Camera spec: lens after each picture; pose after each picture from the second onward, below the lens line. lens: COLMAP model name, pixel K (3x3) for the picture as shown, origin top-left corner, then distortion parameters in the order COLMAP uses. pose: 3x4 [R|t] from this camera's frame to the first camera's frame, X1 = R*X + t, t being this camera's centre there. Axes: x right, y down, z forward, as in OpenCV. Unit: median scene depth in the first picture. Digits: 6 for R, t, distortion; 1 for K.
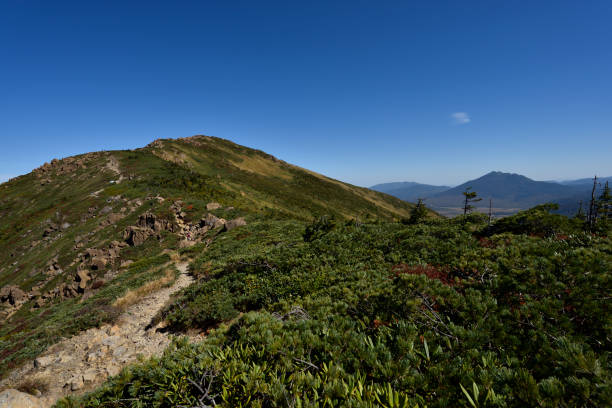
lens RADIAL K [[291.2, 0, 292.6], [0, 291.2, 211.6], [0, 0, 1]] dist [-0.001027, -0.000322]
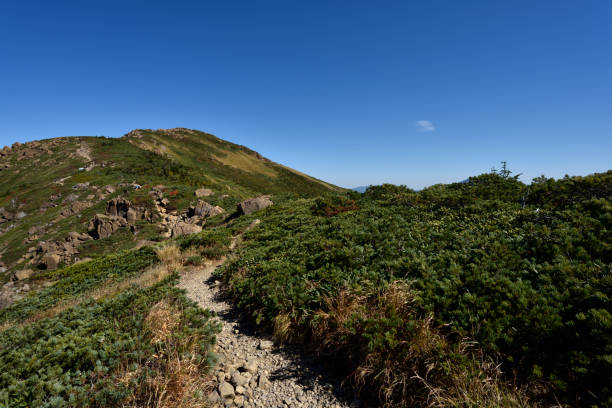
lens RADIAL K [[291.2, 0, 292.6], [0, 291.2, 211.6], [0, 0, 1]] dist [-0.001027, -0.000322]
pose [[0.997339, 0.029701, 0.066583, -0.028418], [-0.029718, 0.999558, -0.000740, 0.009837], [-0.066575, -0.001241, 0.997781, 0.063581]]
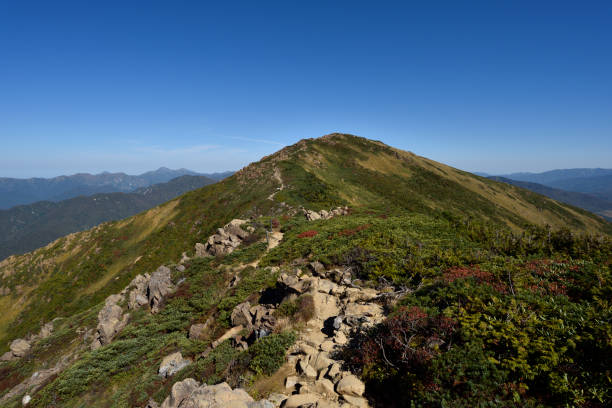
lens RADIAL K [[291.2, 0, 292.6], [0, 291.2, 211.6], [0, 0, 1]] dist [-0.001027, -0.000322]
pose [[0.898812, 0.090066, -0.428981, 0.201913], [-0.060274, 0.994761, 0.082566, -0.109684], [0.434170, -0.048355, 0.899532, -0.501546]]
